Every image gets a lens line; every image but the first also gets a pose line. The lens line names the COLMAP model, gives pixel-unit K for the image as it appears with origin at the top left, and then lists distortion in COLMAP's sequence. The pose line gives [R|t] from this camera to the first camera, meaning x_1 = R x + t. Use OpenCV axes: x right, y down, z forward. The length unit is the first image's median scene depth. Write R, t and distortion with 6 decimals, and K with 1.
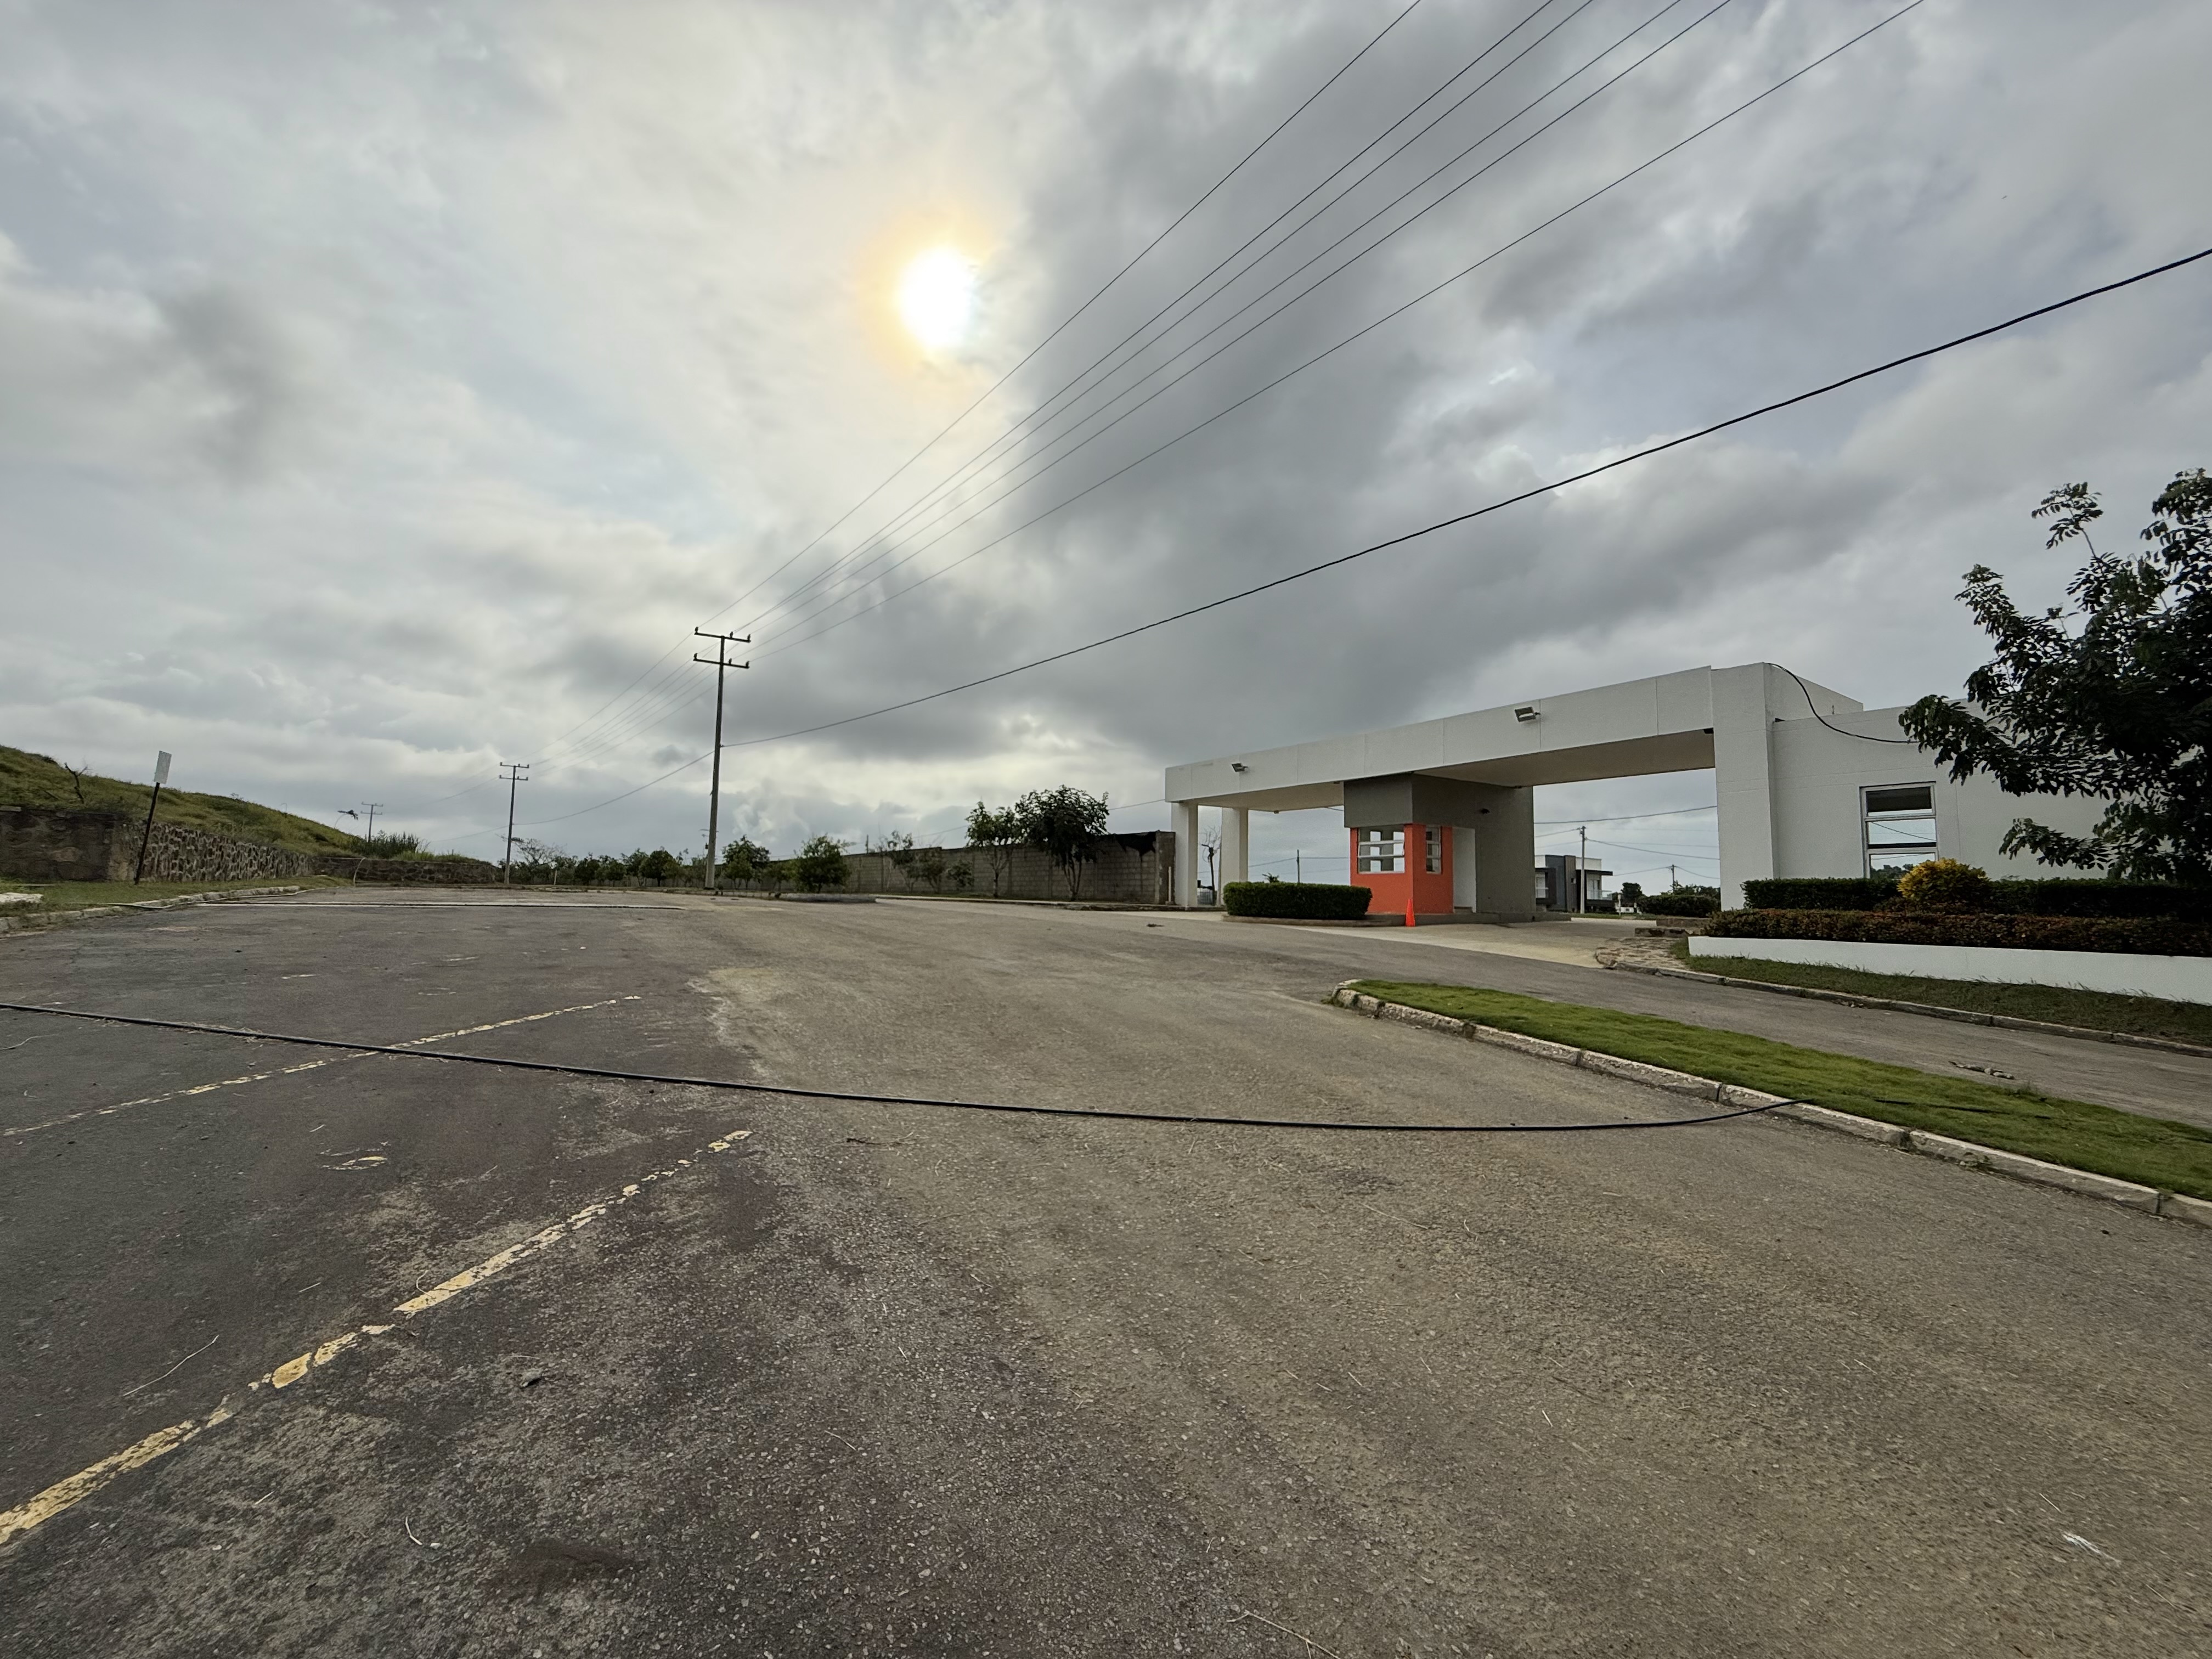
lens RADIAL K [[888.6, 0, 1106.0], [0, 888.6, 829.5], [0, 0, 1]] dist [0.000398, 0.000042]
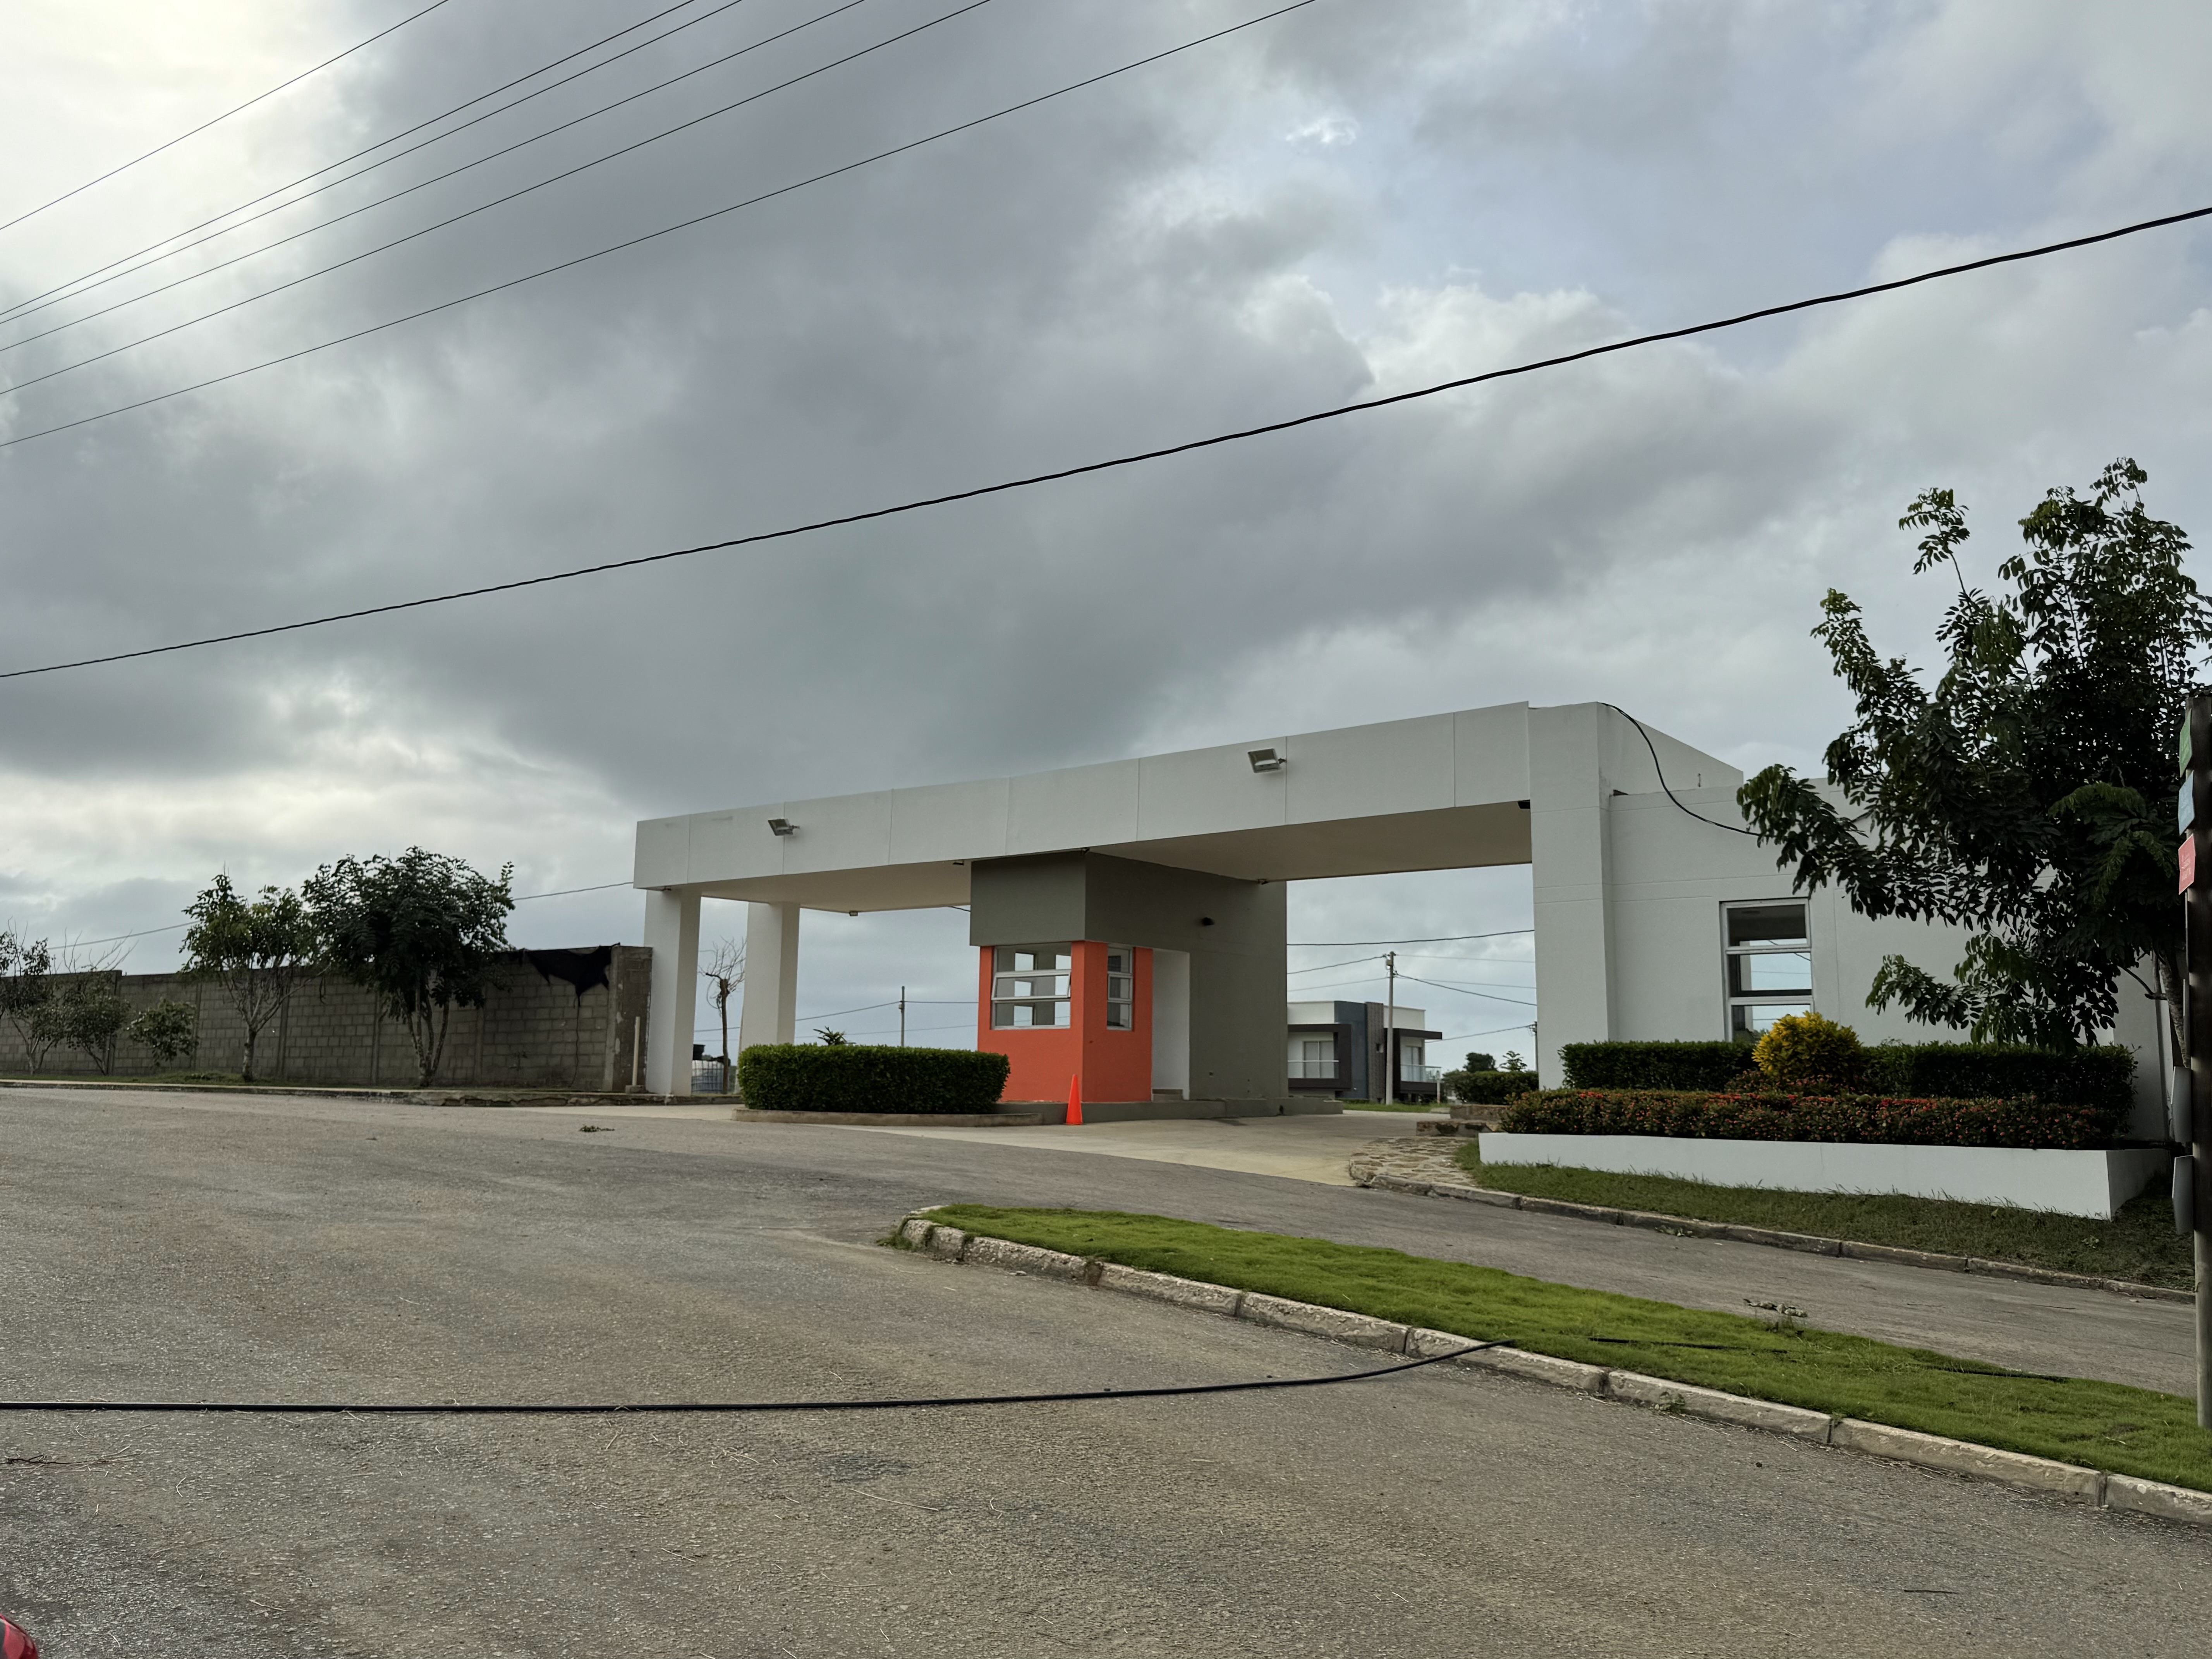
lens RADIAL K [[1790.8, 0, 1106.0], [0, 1790.8, 829.5], [0, 0, 1]] dist [0.170462, -0.369061]
pose [[0.949848, 0.041047, 0.310006, 0.003748], [-0.021211, 0.997522, -0.067089, -0.001727], [-0.311991, 0.057149, 0.948365, -0.163209]]
